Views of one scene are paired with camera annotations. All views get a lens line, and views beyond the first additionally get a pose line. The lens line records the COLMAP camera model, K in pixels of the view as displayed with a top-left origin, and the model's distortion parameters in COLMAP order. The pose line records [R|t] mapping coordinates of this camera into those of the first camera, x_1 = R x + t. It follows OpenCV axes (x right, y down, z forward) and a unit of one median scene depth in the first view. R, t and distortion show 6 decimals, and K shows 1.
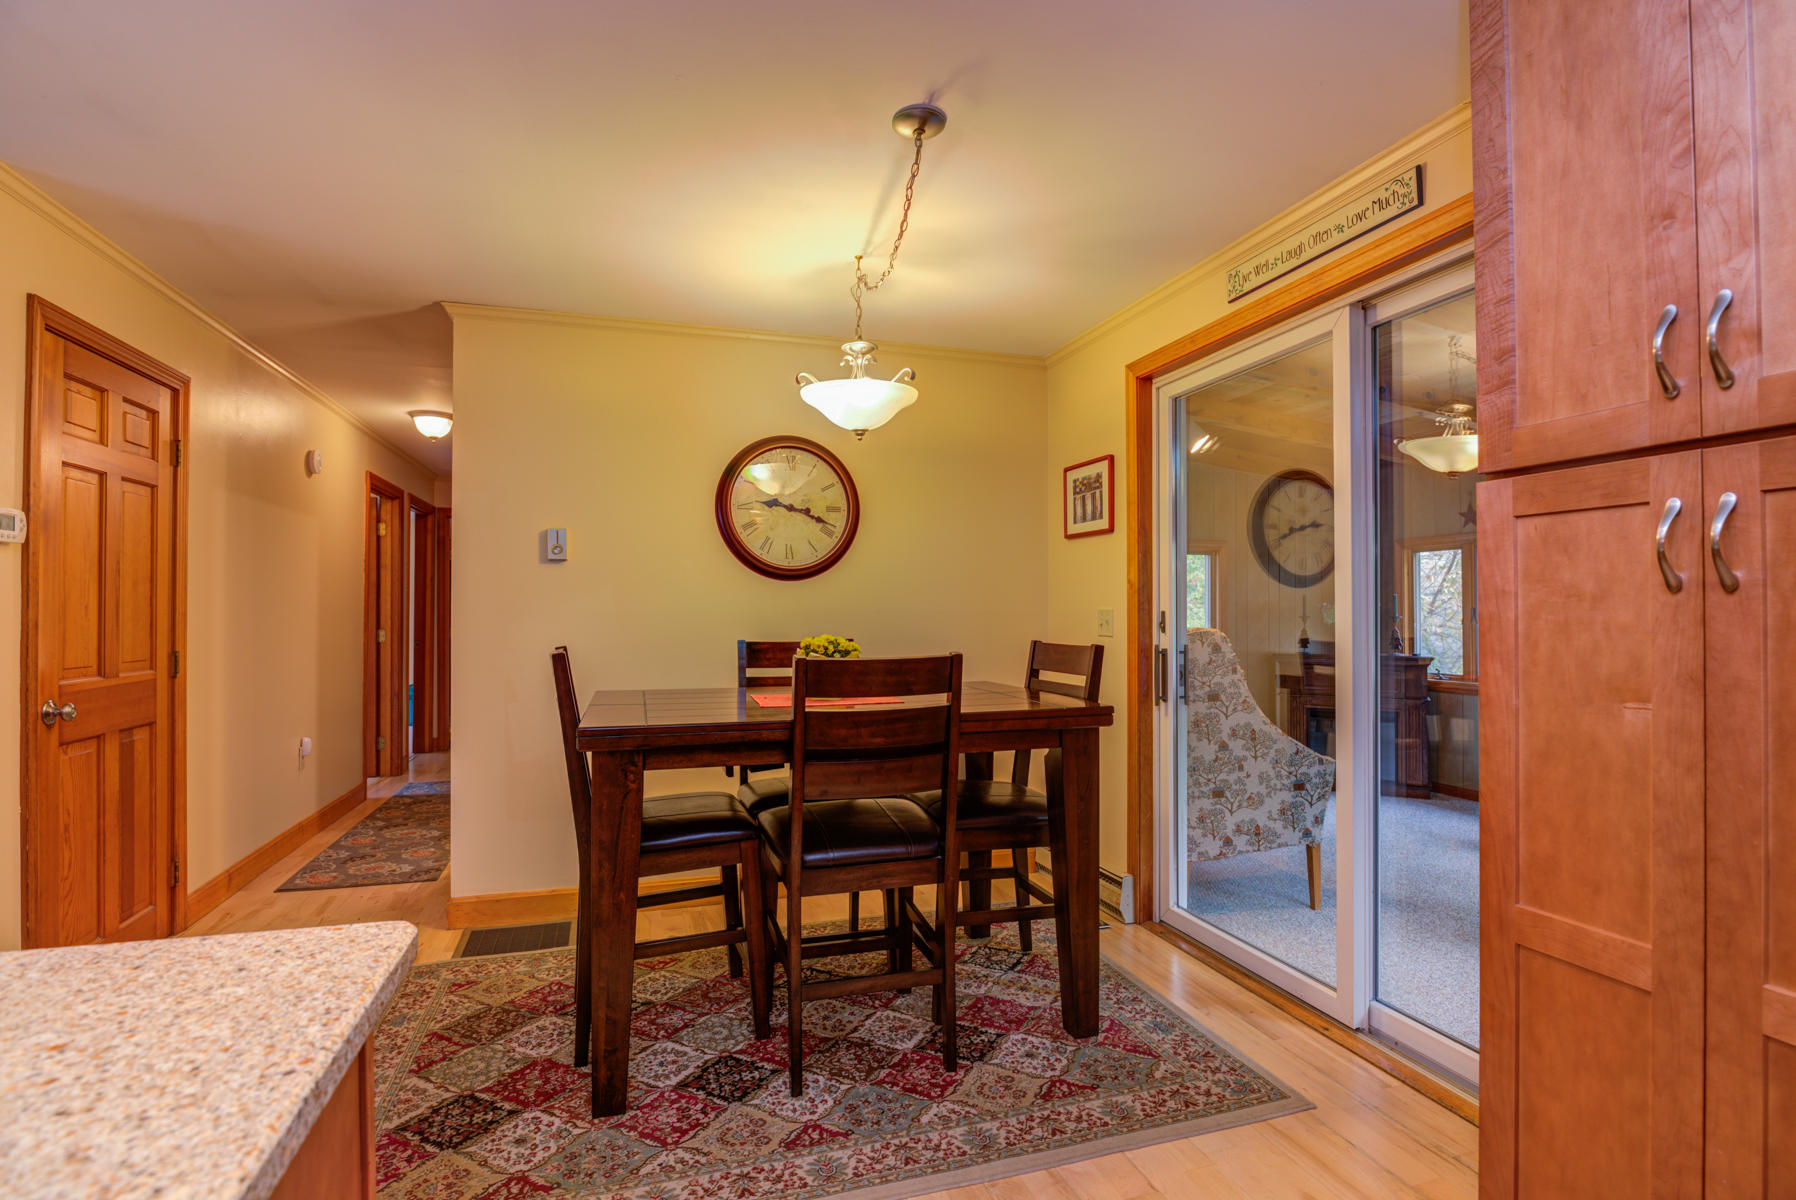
lens RADIAL K [[885.2, 0, 913.5], [0, 885.2, 605.2], [0, 0, 1]] dist [-0.015770, -0.003363]
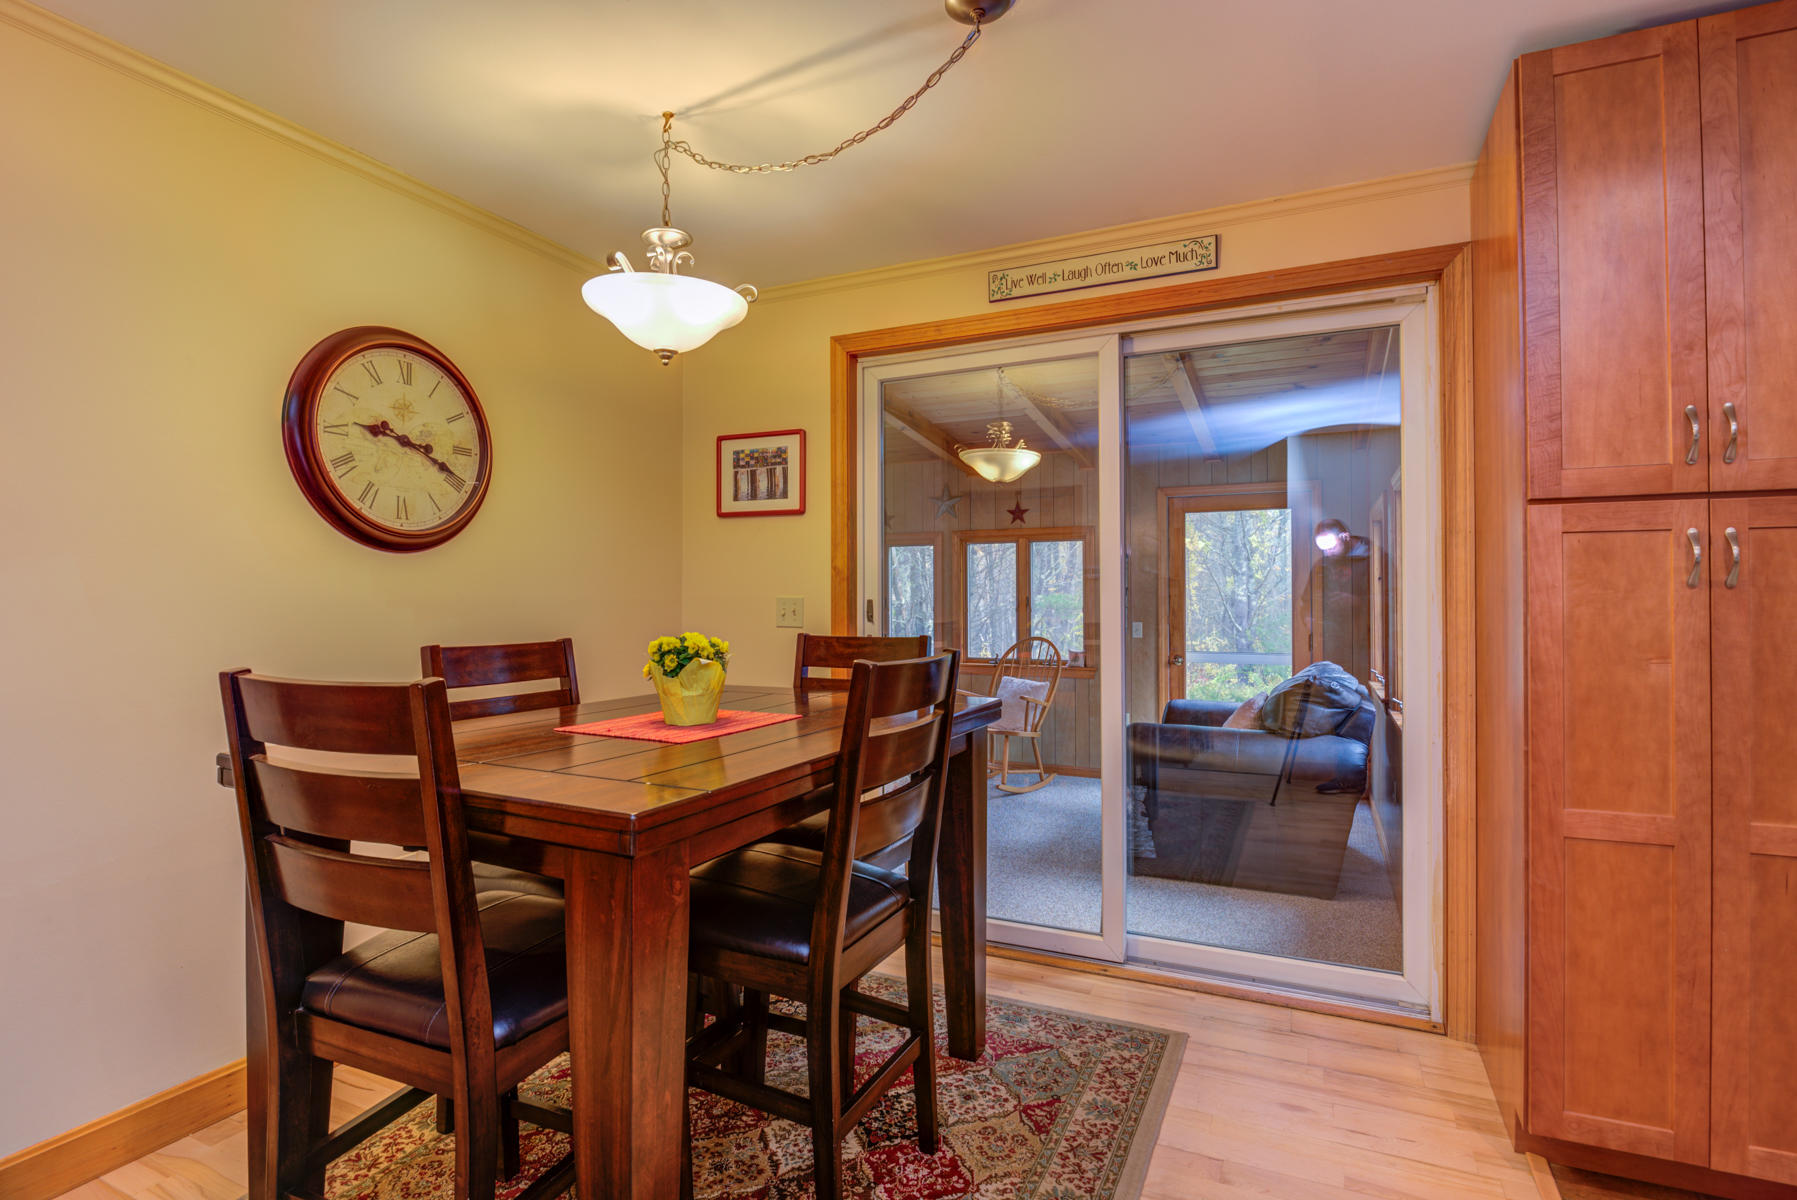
lens RADIAL K [[885.7, 0, 904.4], [0, 885.7, 596.7], [0, 0, 1]] dist [-0.015770, -0.003363]
pose [[0.678312, 0.004789, 0.734759, -0.619945], [-0.006450, 0.999979, -0.000563, 0.005435], [-0.734746, -0.004358, 0.678329, 0.484156]]
